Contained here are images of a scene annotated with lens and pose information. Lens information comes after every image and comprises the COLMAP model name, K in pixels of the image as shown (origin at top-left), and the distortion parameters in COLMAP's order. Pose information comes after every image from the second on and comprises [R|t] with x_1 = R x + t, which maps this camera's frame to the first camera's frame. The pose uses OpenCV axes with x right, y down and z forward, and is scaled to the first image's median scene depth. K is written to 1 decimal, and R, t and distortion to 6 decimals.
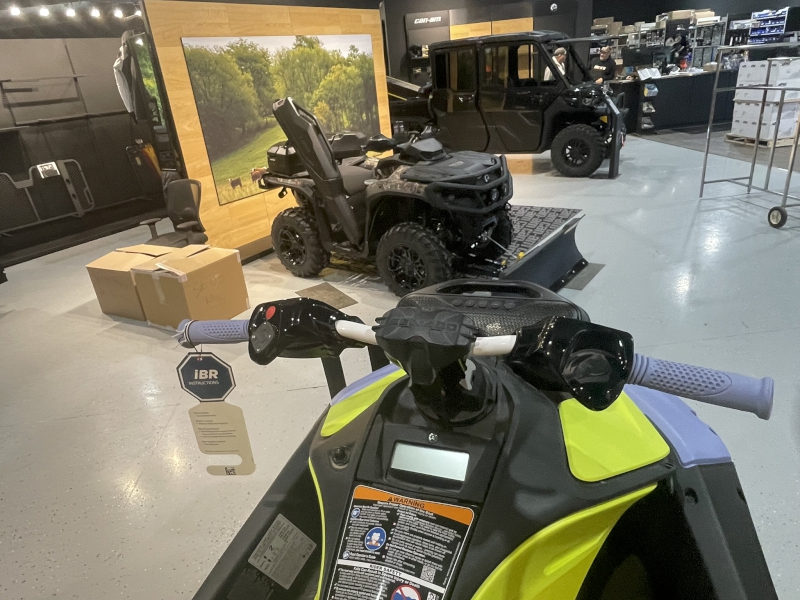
lens RADIAL K [[519.2, 0, 392.8], [0, 519.2, 289.5], [0, 0, 1]] dist [-0.000717, -0.001582]
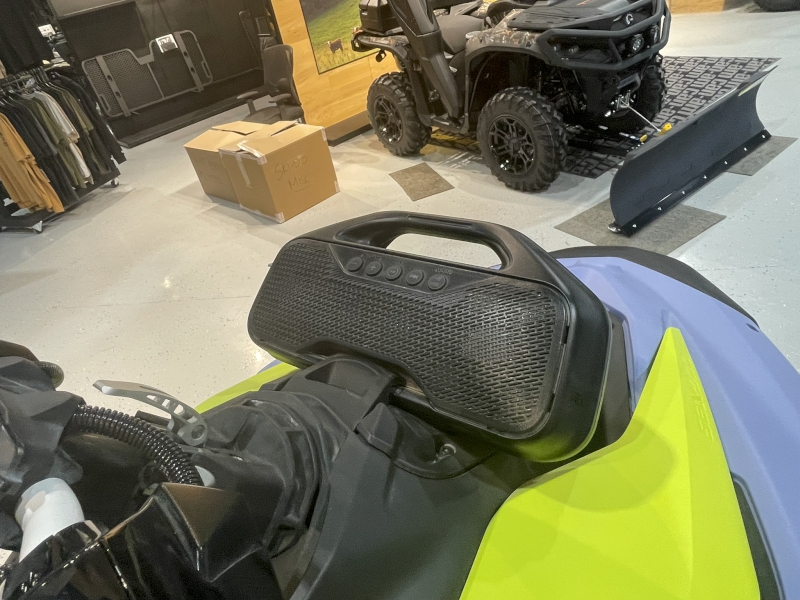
lens RADIAL K [[519.2, 0, 392.8], [0, 519.2, 289.5], [0, 0, 1]] dist [-0.000717, -0.001582]
pose [[0.962004, 0.065746, -0.265000, 0.068298], [0.000078, 0.970509, 0.241064, -0.017121], [0.273034, -0.231926, 0.933629, 0.115427]]
